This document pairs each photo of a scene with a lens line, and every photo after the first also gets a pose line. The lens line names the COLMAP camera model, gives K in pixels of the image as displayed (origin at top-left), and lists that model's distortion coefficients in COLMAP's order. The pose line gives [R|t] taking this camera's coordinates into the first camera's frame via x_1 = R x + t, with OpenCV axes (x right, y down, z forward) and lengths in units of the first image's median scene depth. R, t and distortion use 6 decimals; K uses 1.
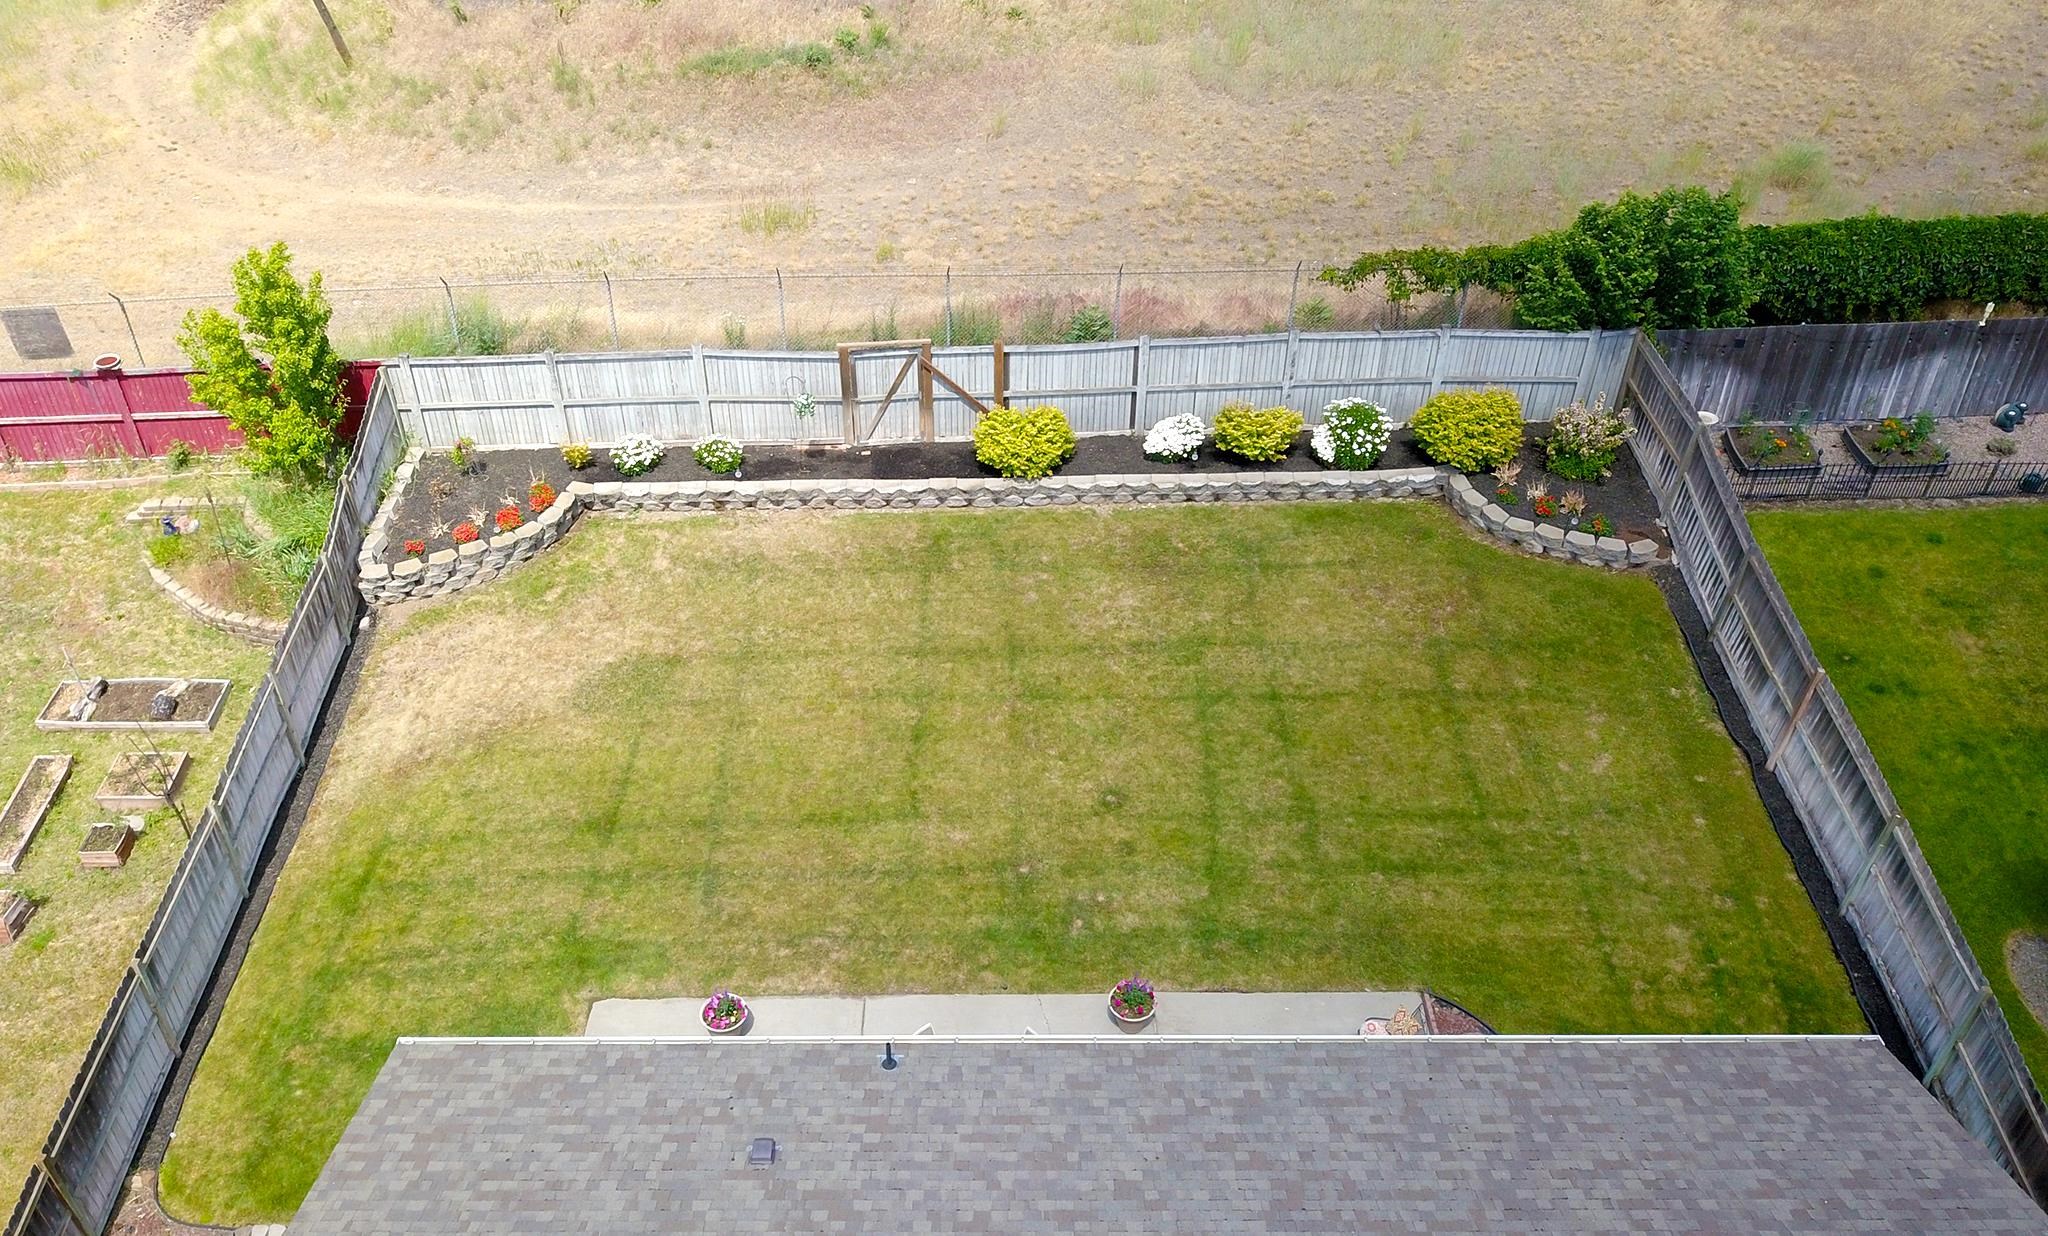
lens RADIAL K [[1729.6, 0, 960.6], [0, 1729.6, 603.2], [0, 0, 1]] dist [0.009407, -0.002947]
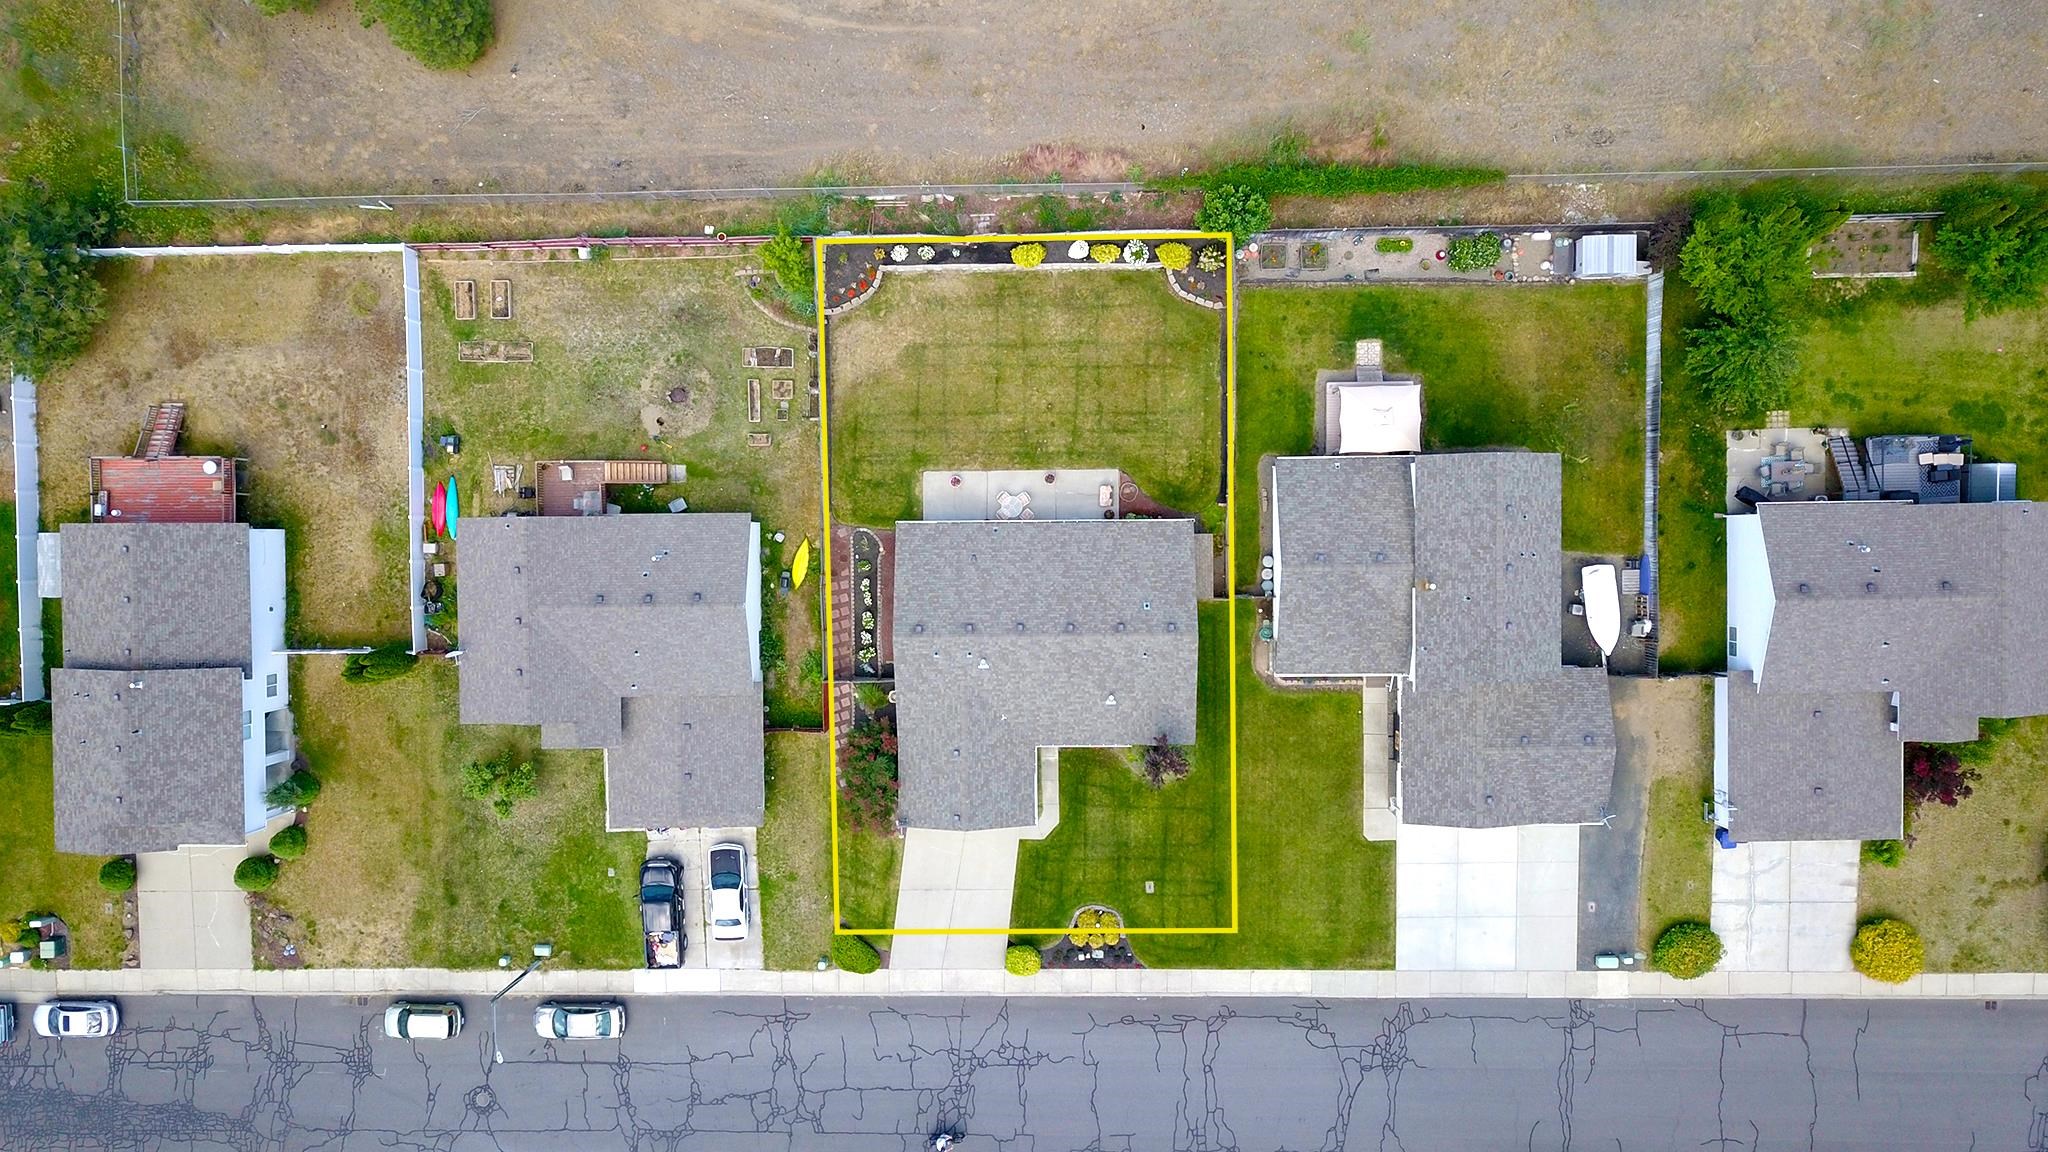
lens RADIAL K [[1563.4, 0, 1026.1], [0, 1563.4, 576.5], [0, 0, 1]] dist [0.008330, -0.005580]
pose [[0.999717, -0.012469, -0.020259, 0.102431], [0.023646, 0.613893, 0.789035, -2.383666], [0.002598, -0.789291, 0.614014, -1.402786]]
